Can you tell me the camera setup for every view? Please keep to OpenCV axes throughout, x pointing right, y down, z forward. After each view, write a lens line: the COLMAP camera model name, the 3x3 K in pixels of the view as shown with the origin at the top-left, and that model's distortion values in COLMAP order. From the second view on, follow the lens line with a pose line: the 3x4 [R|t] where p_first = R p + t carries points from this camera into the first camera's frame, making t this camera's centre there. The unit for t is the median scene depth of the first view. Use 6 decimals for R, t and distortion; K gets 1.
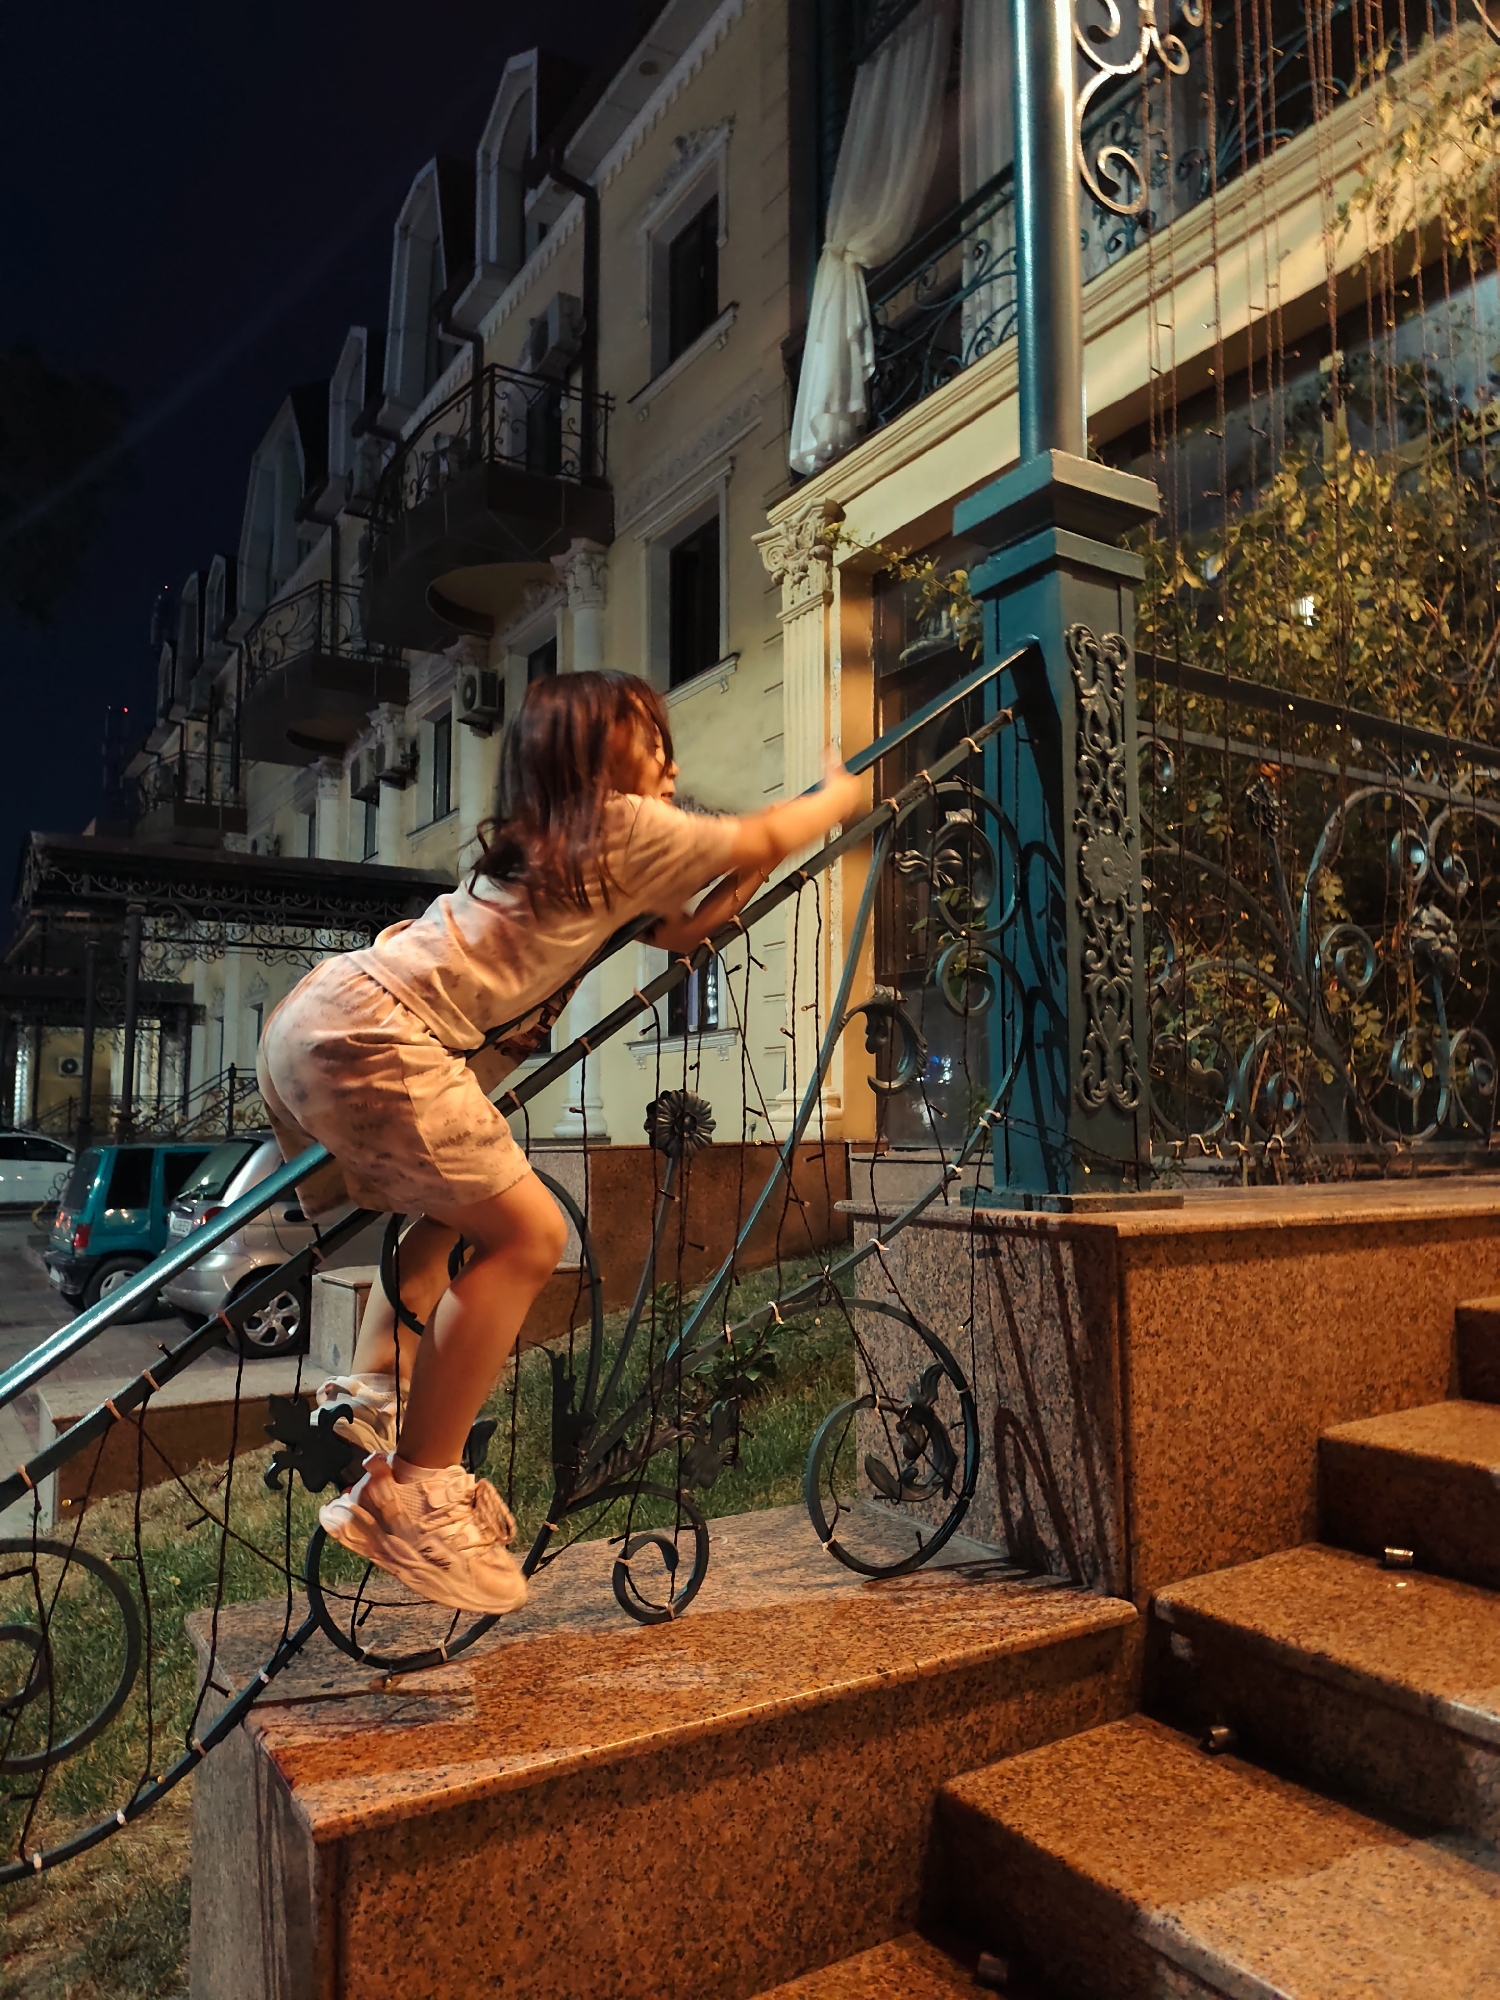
lens RADIAL K [[1382.3, 0, 750.0], [0, 1382.3, 1000.0], [0, 0, 1]] dist [0.058757, -0.049418]
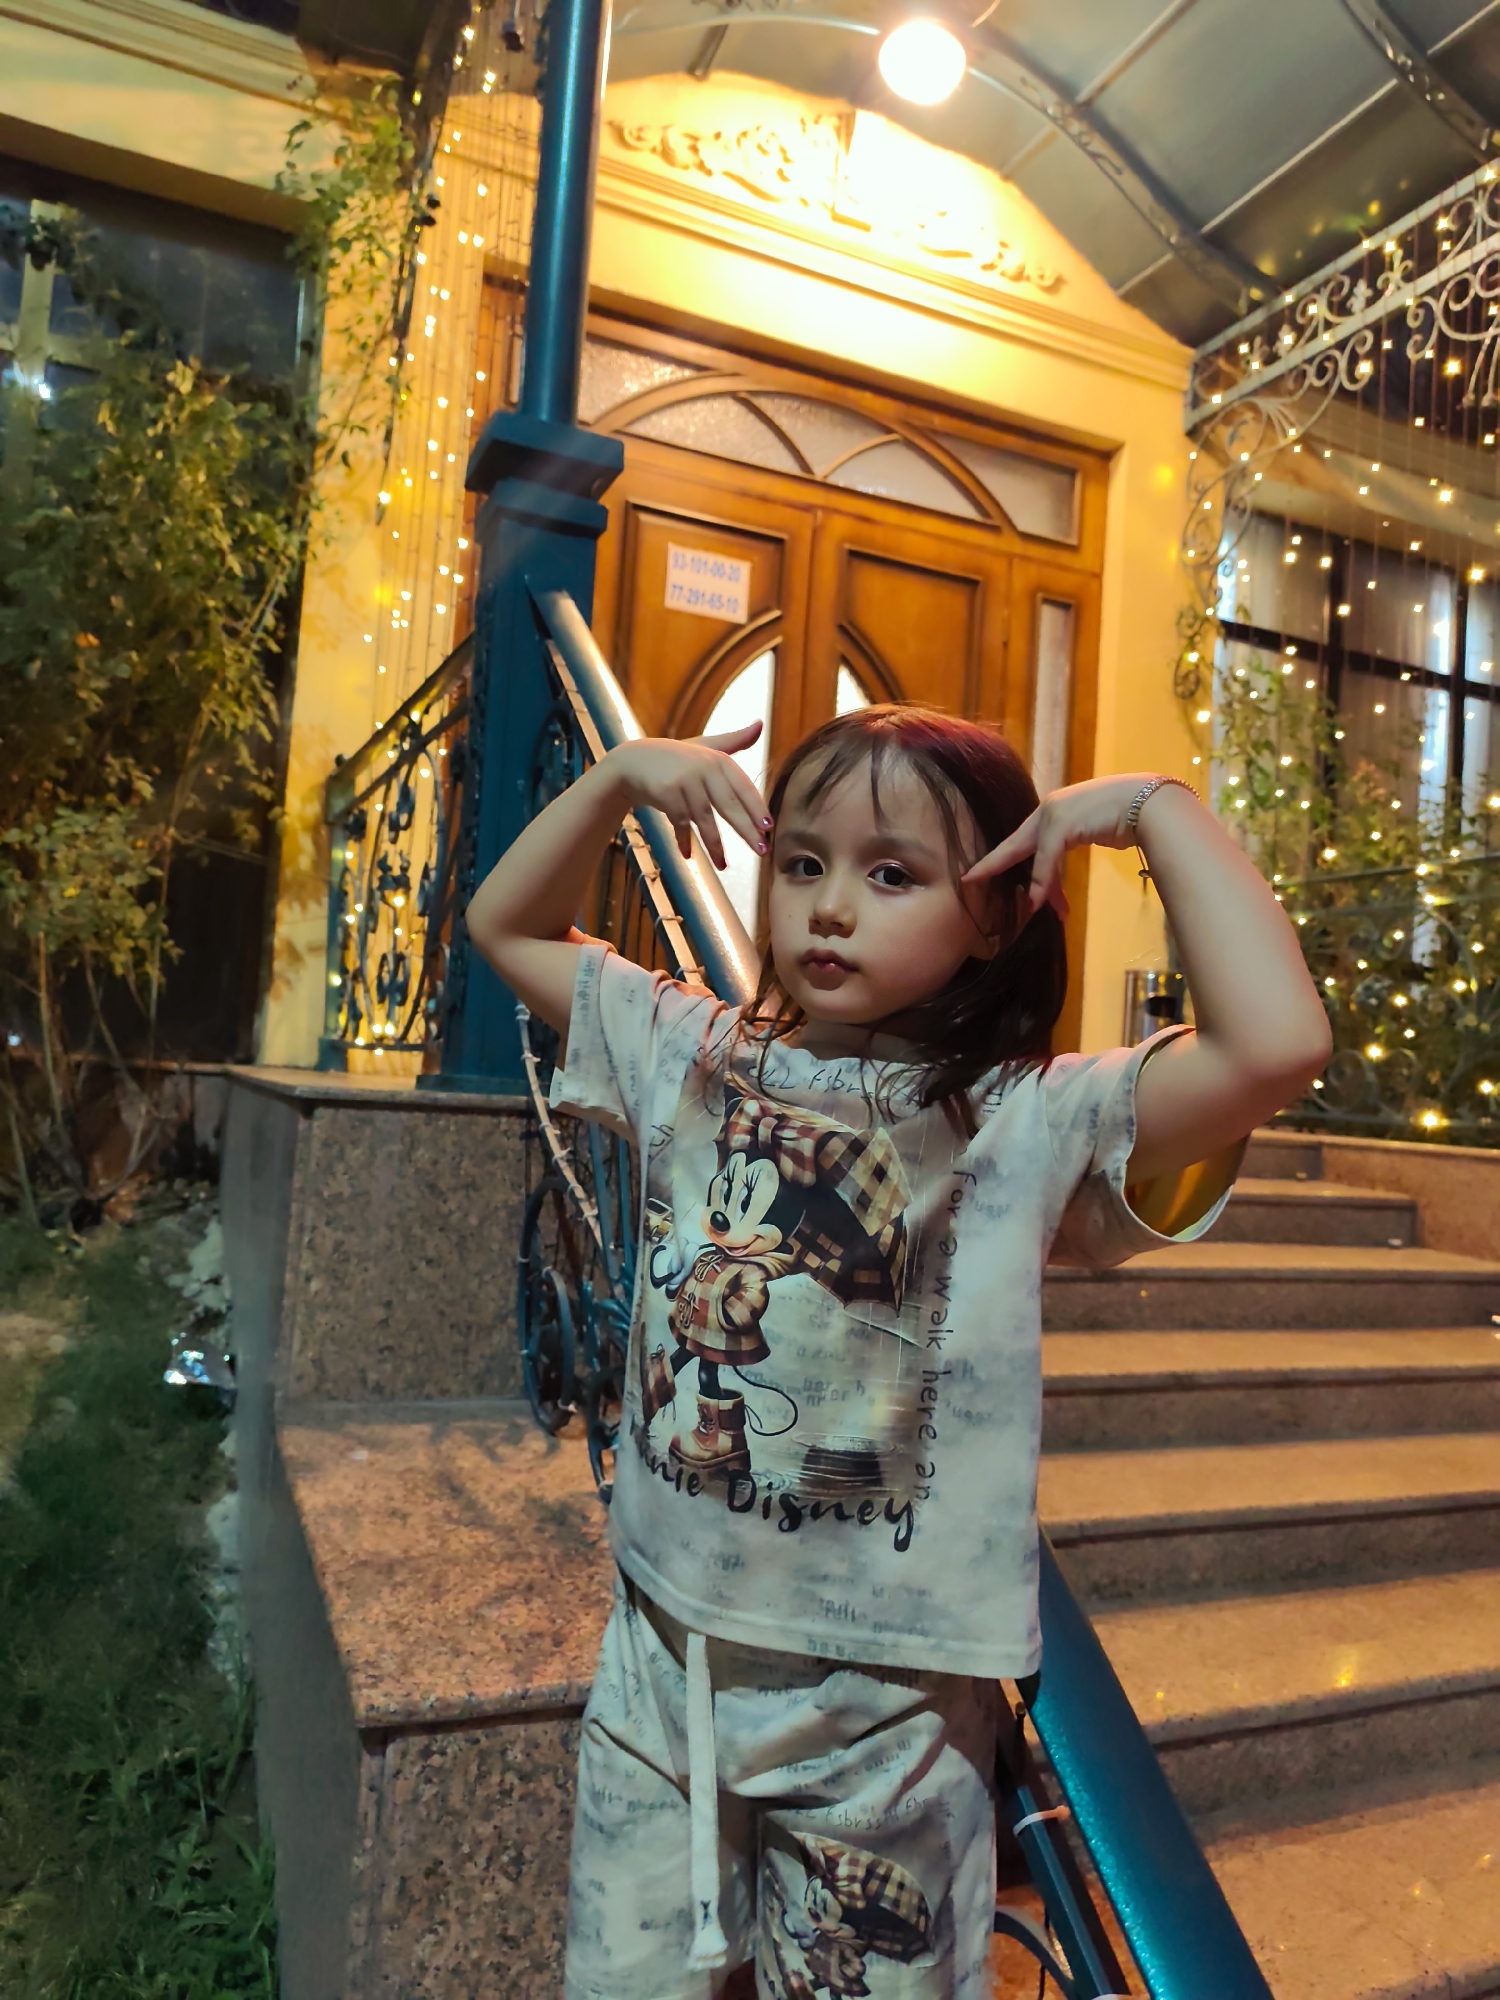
lens RADIAL K [[1379.8, 0, 750.0], [0, 1379.8, 1000.0], [0, 0, 1]] dist [0.031394, -0.044773]
pose [[0.161678, 0.075839, 0.983925, -0.871840], [-0.156299, 0.986426, -0.050348, 0.101945], [-0.974387, -0.145647, 0.171337, 0.645268]]
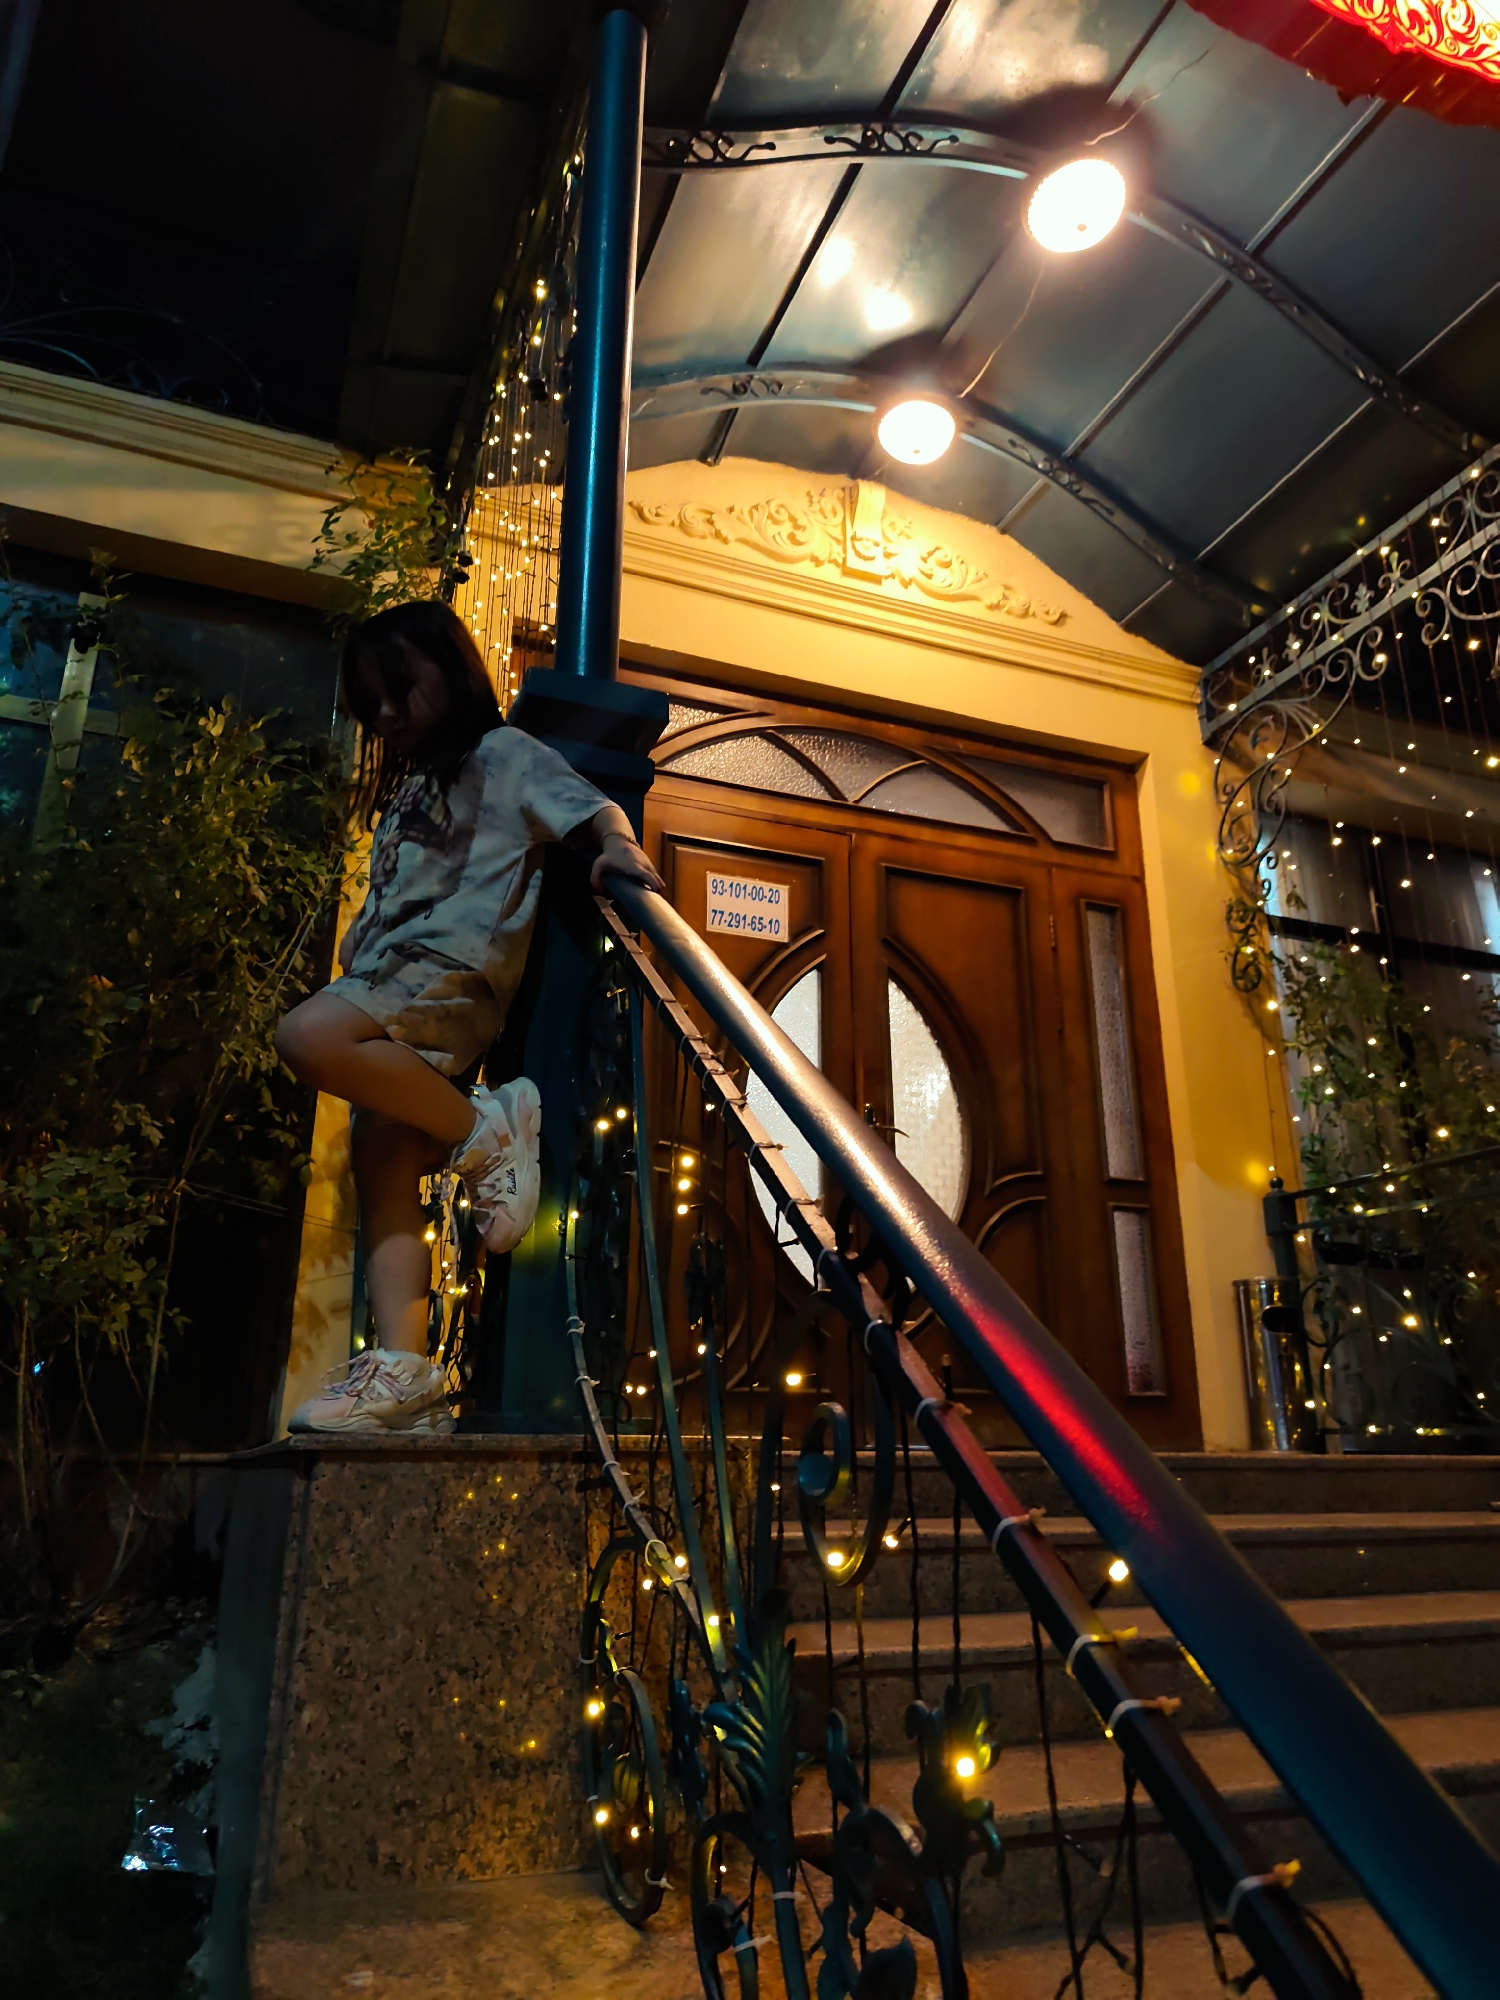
lens RADIAL K [[1368.4, 0, 763.9], [0, 1368.4, 993.9], [0, 0, 1]] dist [0.045242, -0.056247]
pose [[0.192199, 0.324833, 0.926036, -0.683298], [-0.092152, 0.945434, -0.312511, 0.147934], [-0.977020, -0.025272, 0.211645, 0.708749]]
